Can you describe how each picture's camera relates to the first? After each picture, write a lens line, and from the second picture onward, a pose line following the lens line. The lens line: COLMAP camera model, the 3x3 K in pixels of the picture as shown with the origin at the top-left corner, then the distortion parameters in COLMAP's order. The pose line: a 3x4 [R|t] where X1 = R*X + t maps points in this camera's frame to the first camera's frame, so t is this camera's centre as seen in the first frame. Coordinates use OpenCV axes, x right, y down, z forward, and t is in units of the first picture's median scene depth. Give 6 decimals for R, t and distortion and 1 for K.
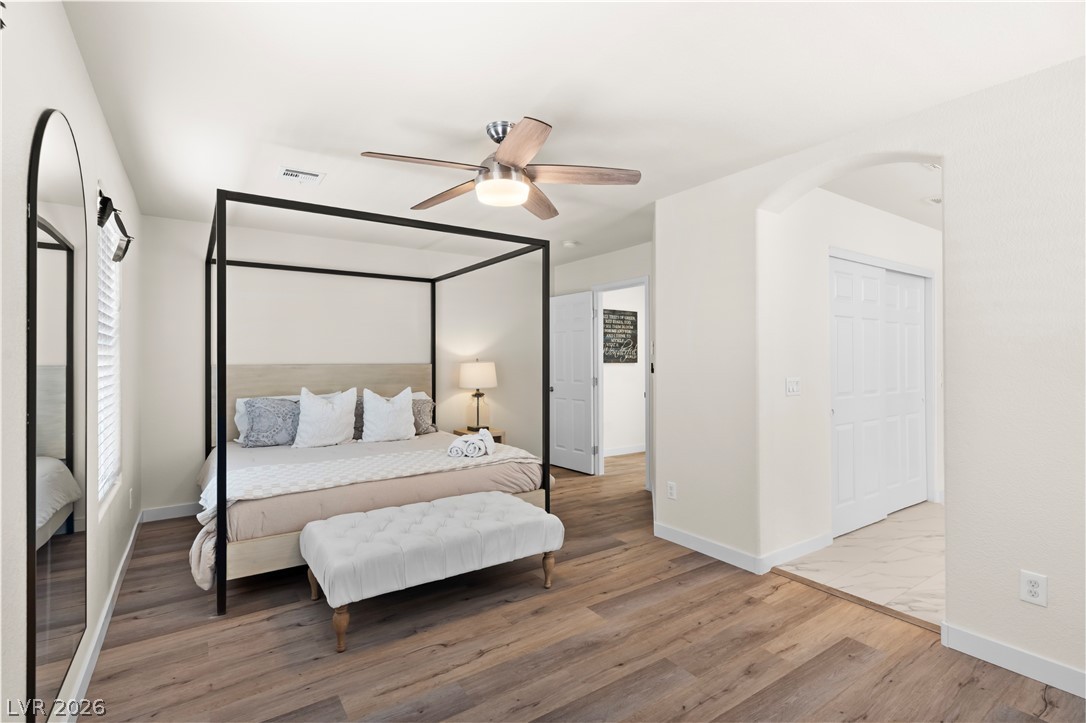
lens RADIAL K [[514.5, 0, 540.8], [0, 514.5, 359.6], [0, 0, 1]] dist [0.001712, 0.000224]
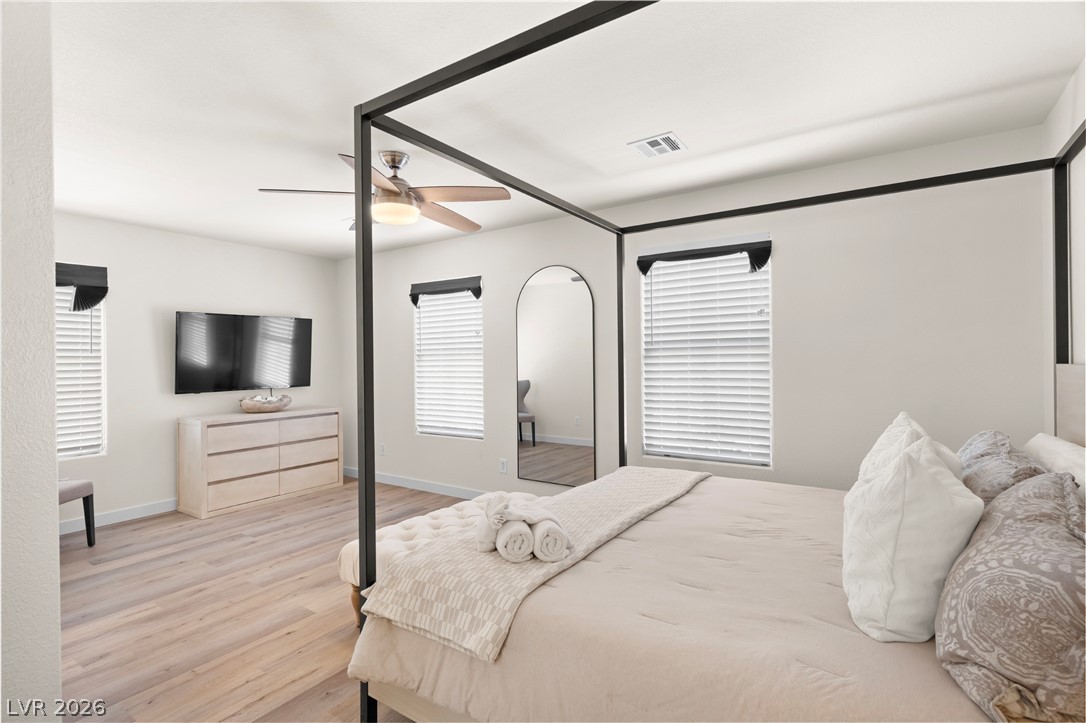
lens RADIAL K [[514.5, 0, 540.8], [0, 514.5, 359.6], [0, 0, 1]] dist [0.001712, 0.000224]
pose [[-0.928051, 0.008800, -0.372349, 0.054152], [0.012121, 0.999905, -0.006579, 0.006443], [0.372256, -0.010618, -0.928069, 2.152947]]
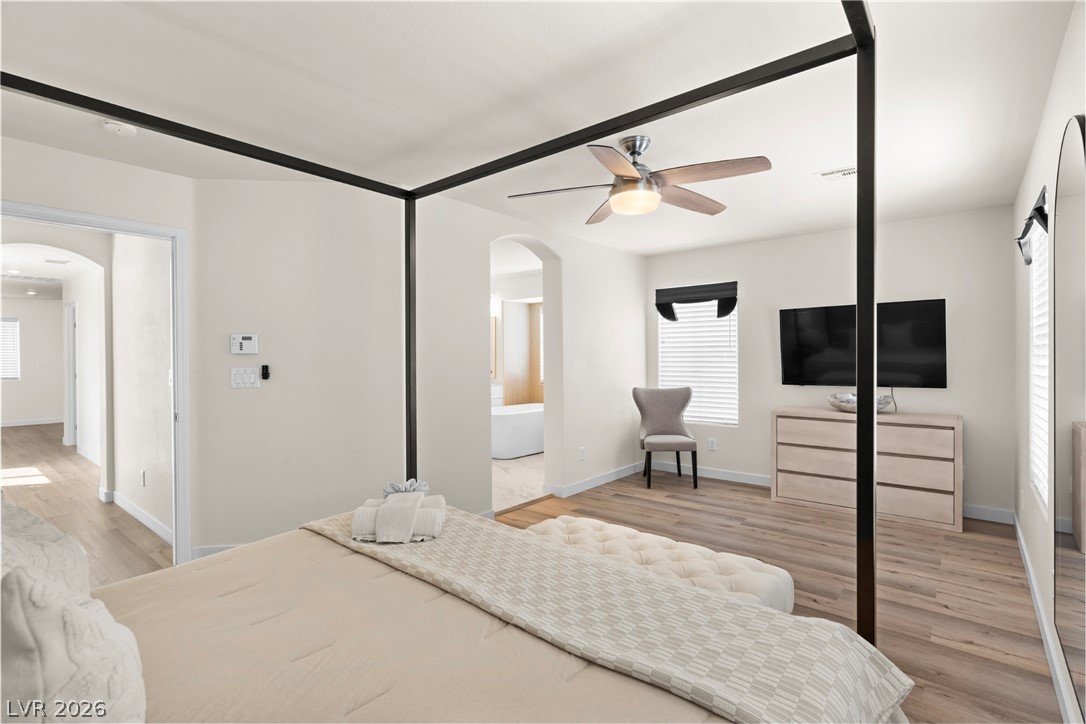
lens RADIAL K [[514.5, 0, 540.8], [0, 514.5, 360.1], [0, 0, 1]] dist [0.001712, 0.000224]
pose [[-0.273485, -0.010190, 0.961822, -1.048168], [0.003167, 0.999929, 0.011494, -0.019622], [-0.961871, 0.006190, -0.273433, 1.477498]]
